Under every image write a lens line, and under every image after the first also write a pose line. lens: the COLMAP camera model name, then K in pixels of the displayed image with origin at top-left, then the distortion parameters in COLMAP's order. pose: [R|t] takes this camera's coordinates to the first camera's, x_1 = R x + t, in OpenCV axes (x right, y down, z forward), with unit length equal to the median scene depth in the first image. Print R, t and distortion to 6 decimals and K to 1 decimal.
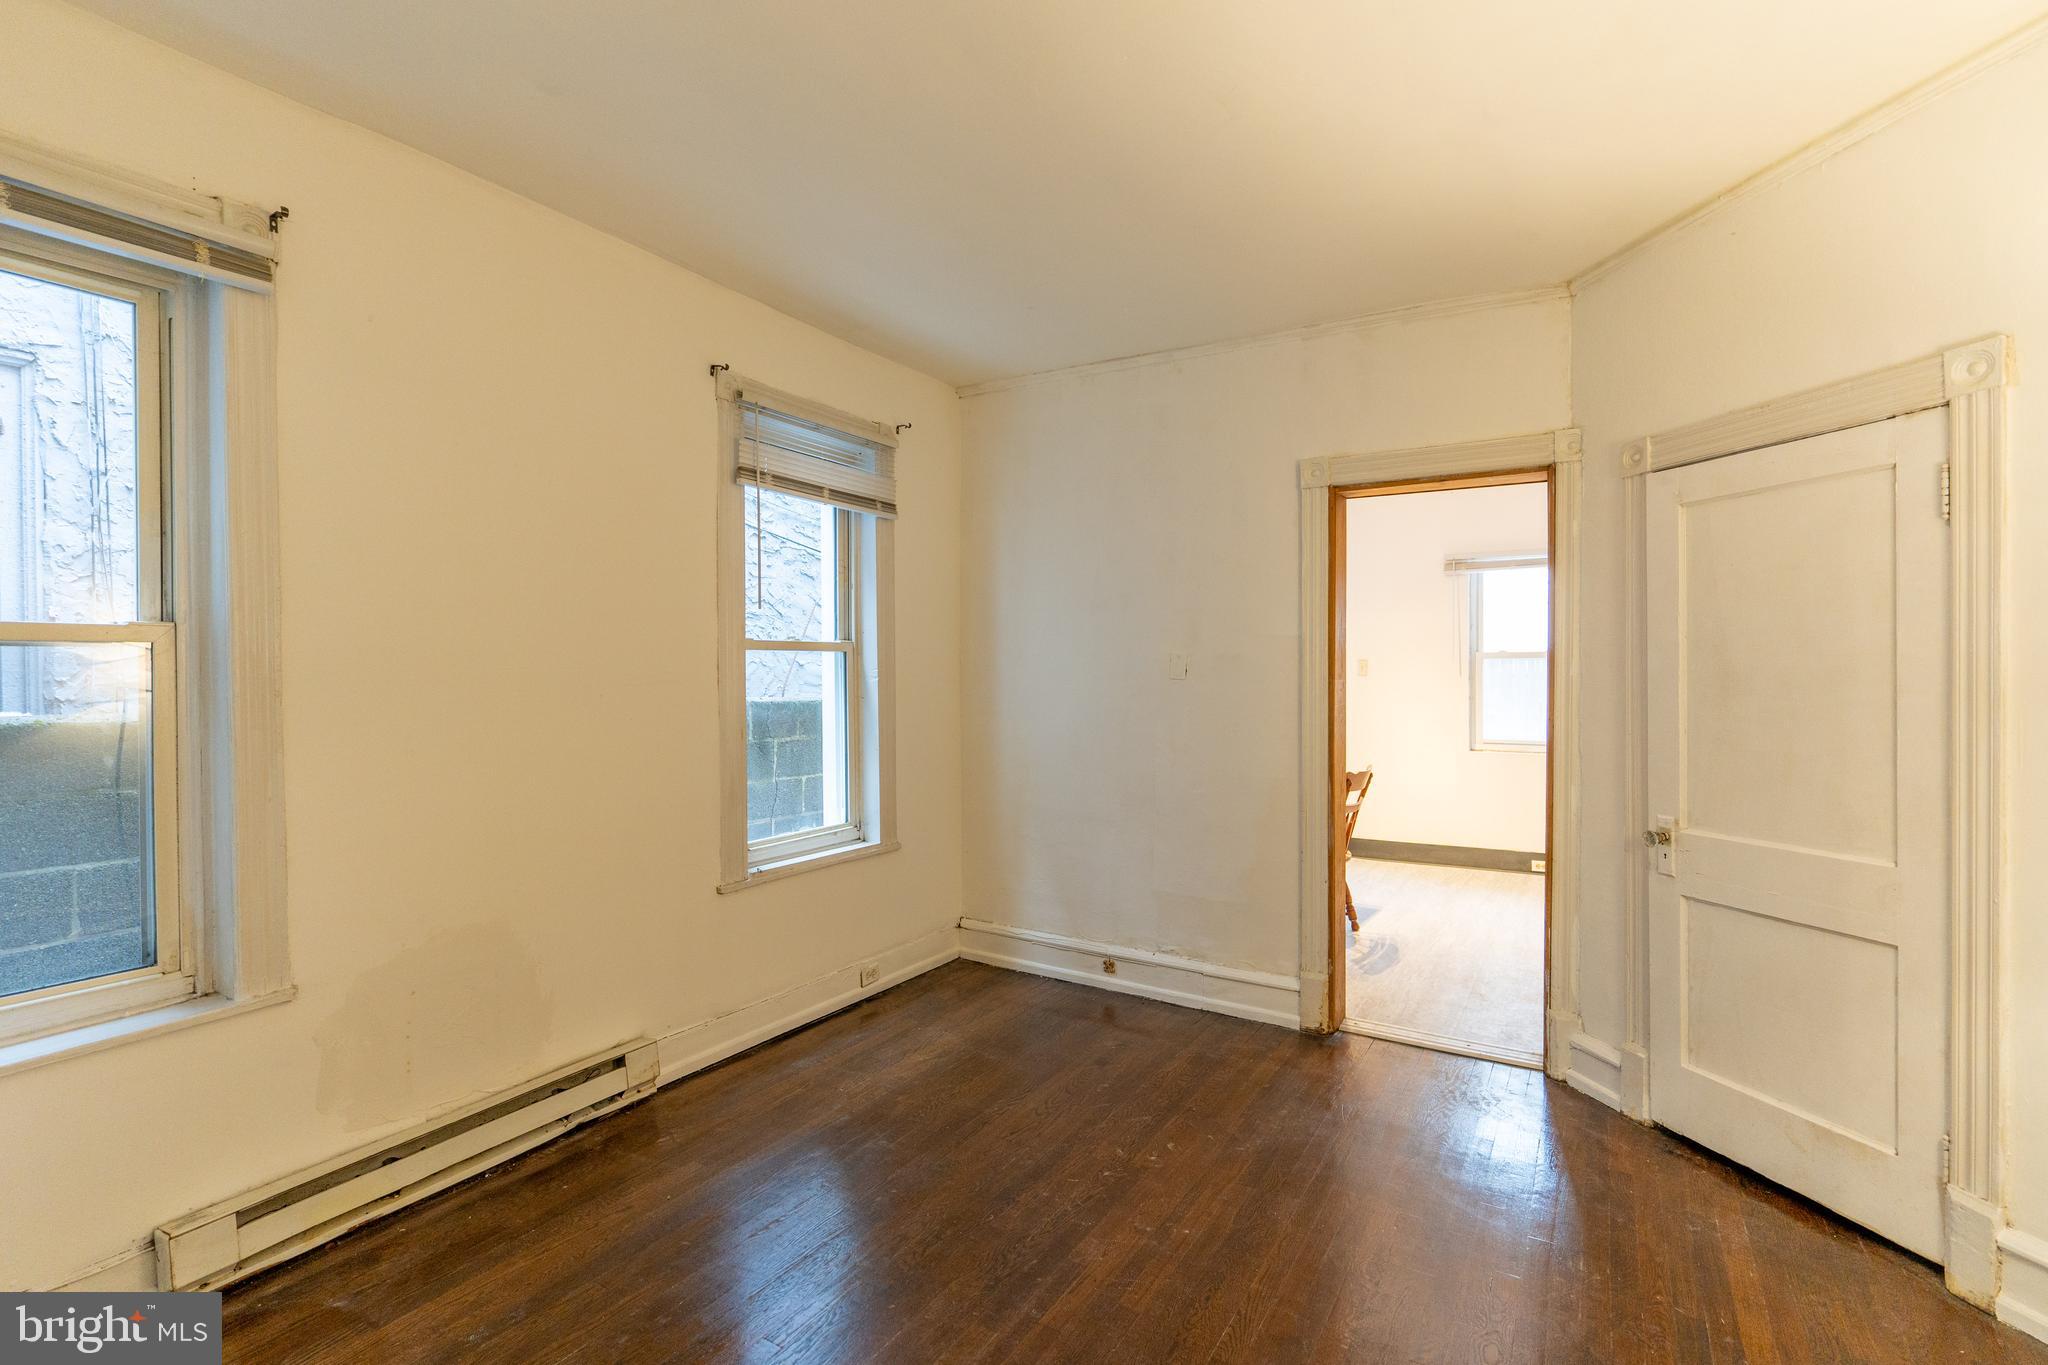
lens RADIAL K [[945.6, 0, 1036.1], [0, 945.6, 677.8], [0, 0, 1]] dist [-0.007552, 0.001846]
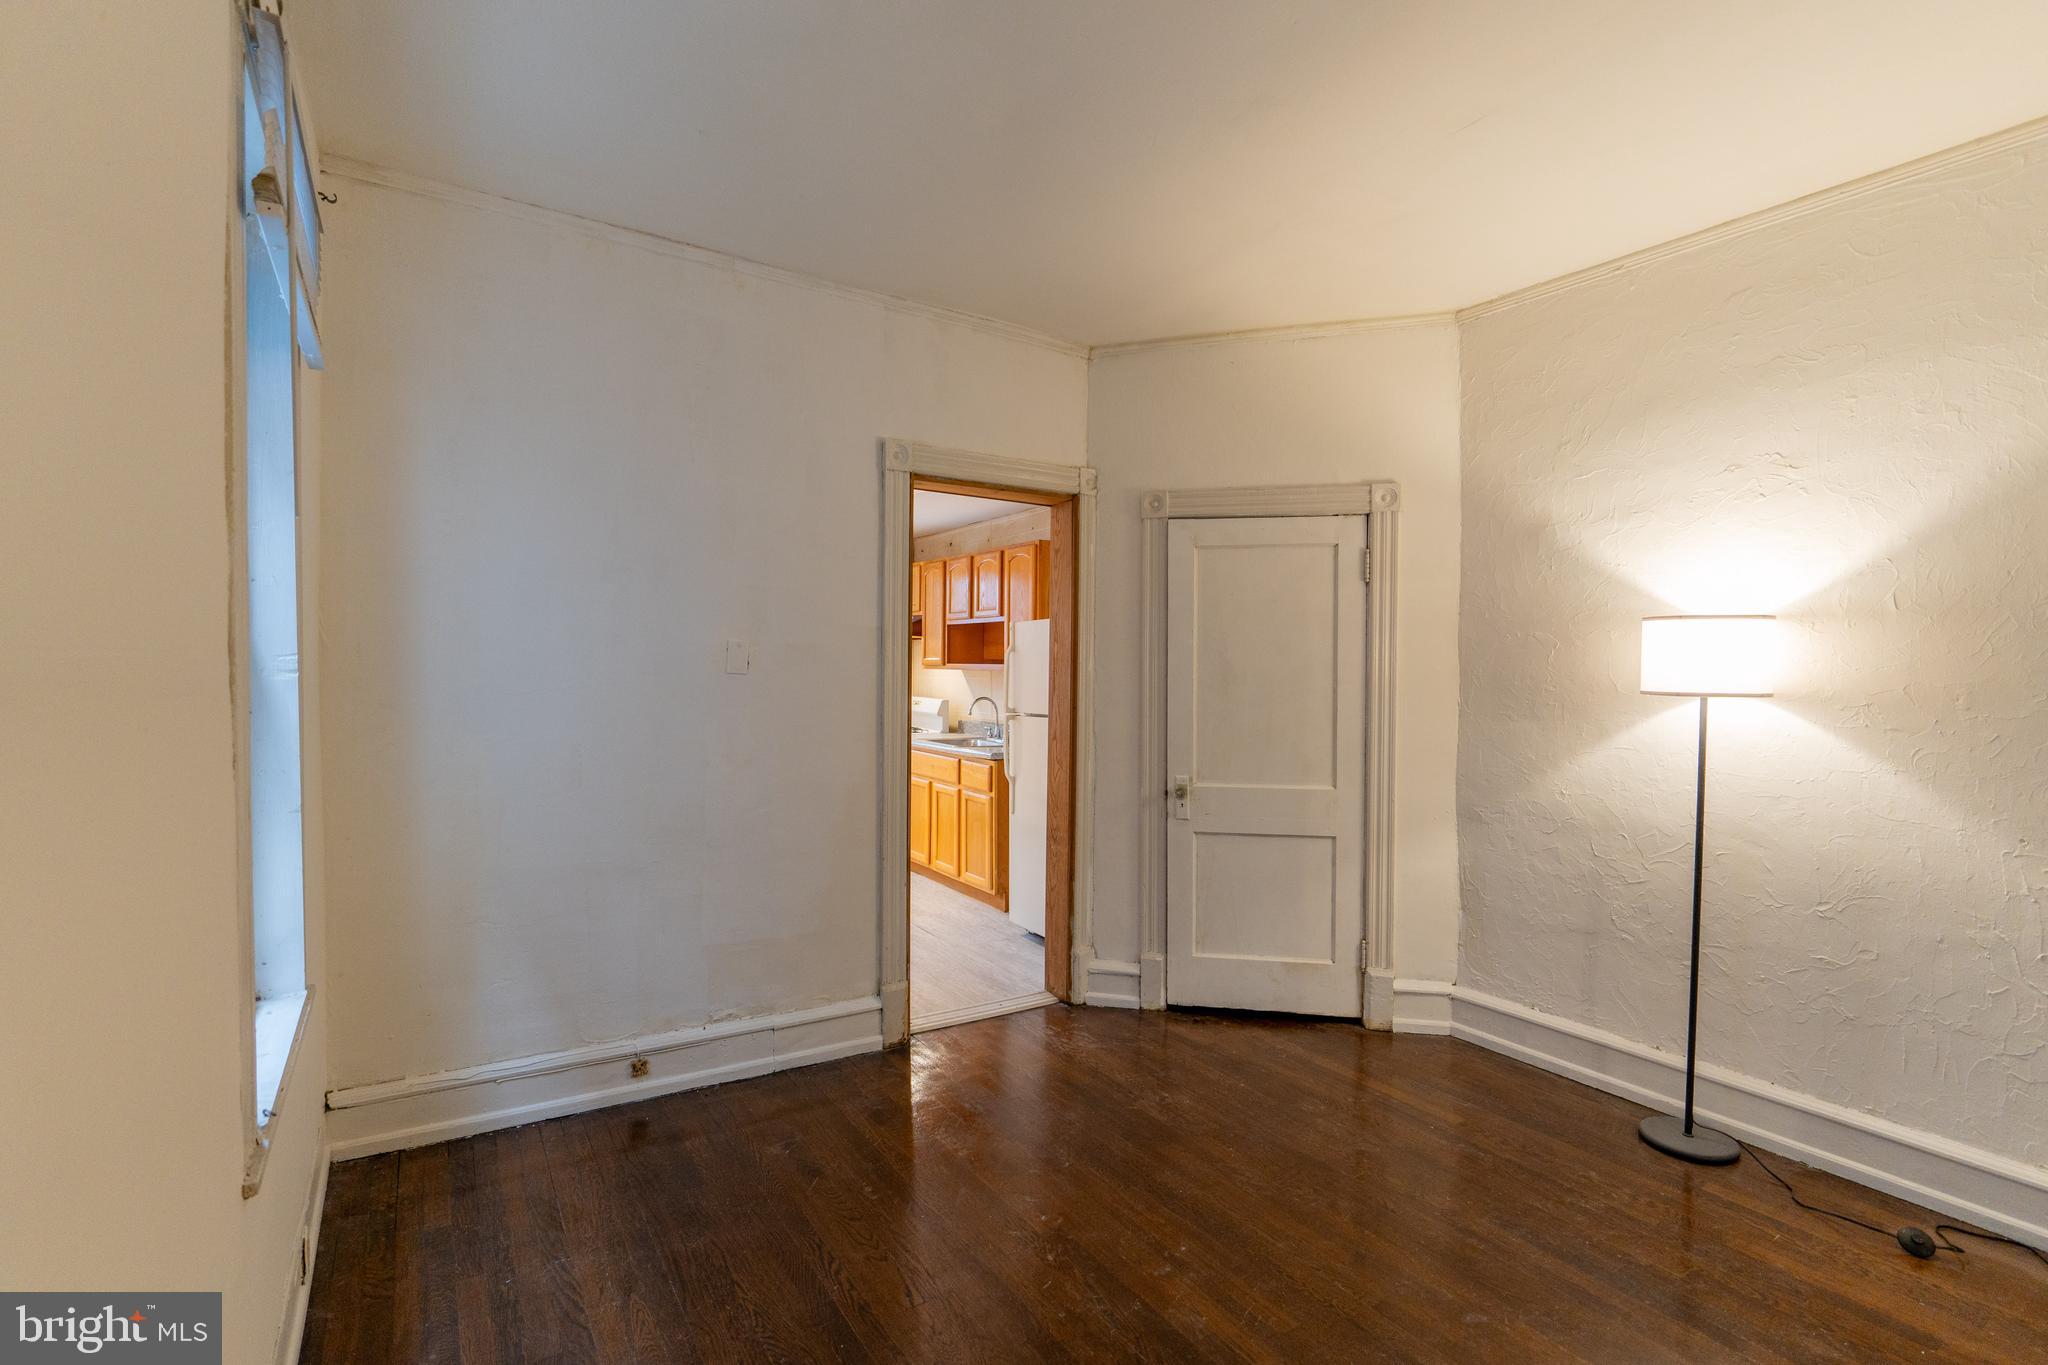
lens RADIAL K [[945.6, 0, 1032.7], [0, 945.6, 680.8], [0, 0, 1]] dist [-0.007552, 0.001846]
pose [[0.439337, -0.008341, 0.898283, -0.610318], [-0.004789, 0.999921, 0.011627, -0.004038], [-0.898309, -0.009410, 0.439263, 0.569563]]
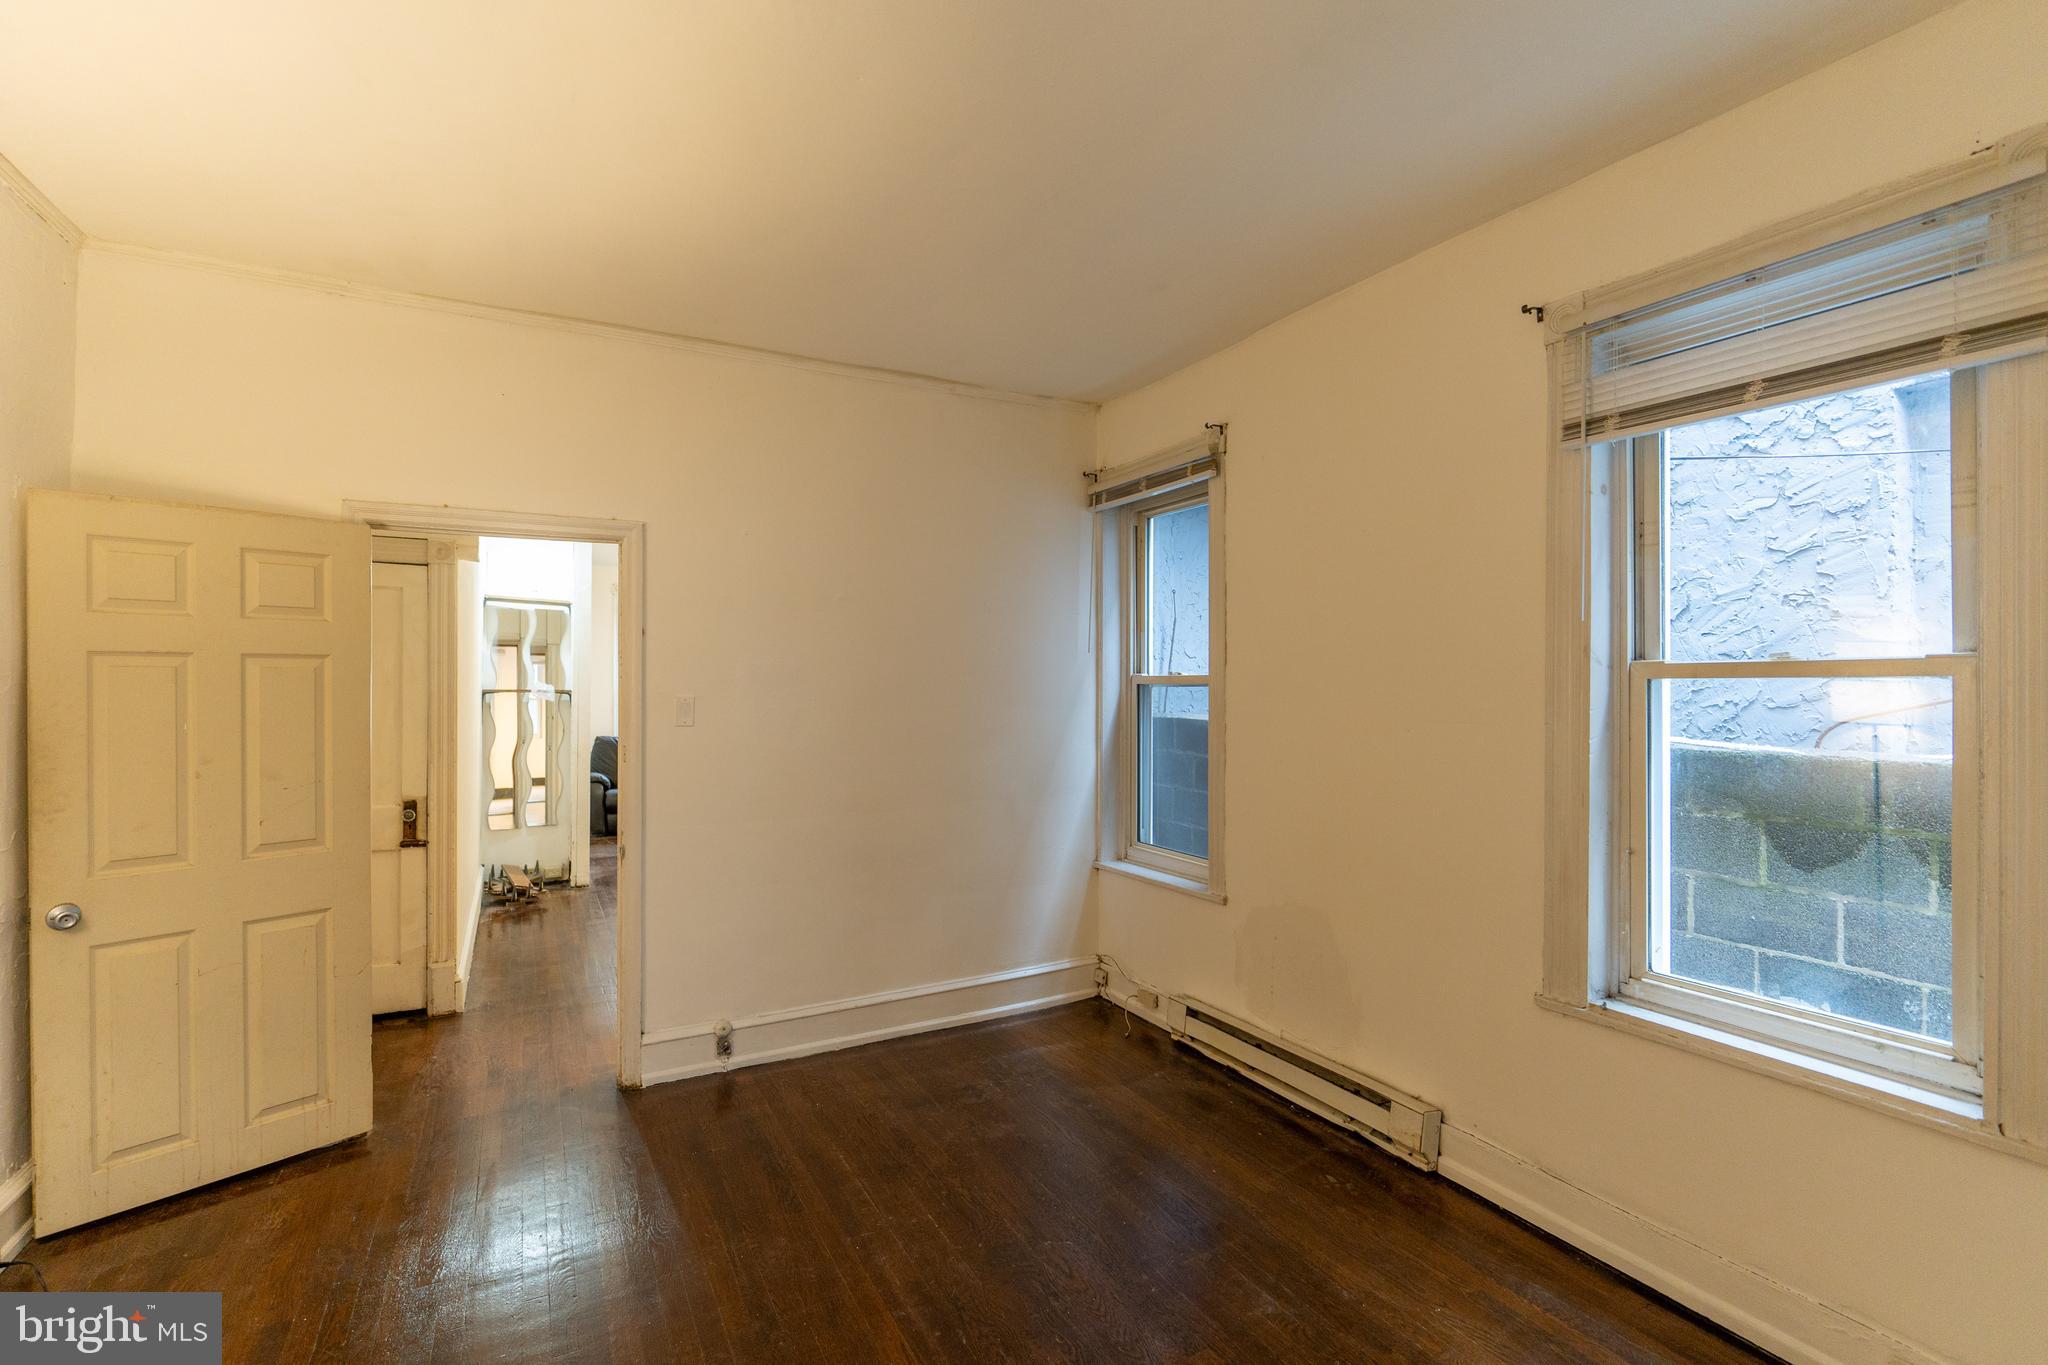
lens RADIAL K [[945.6, 0, 1022.5], [0, 945.6, 682.3], [0, 0, 1]] dist [-0.007552, 0.001846]
pose [[-0.515164, 0.000921, -0.857091, 0.582087], [-0.005262, 0.999977, 0.004238, -0.033199], [0.857076, 0.006693, -0.515147, 1.148949]]
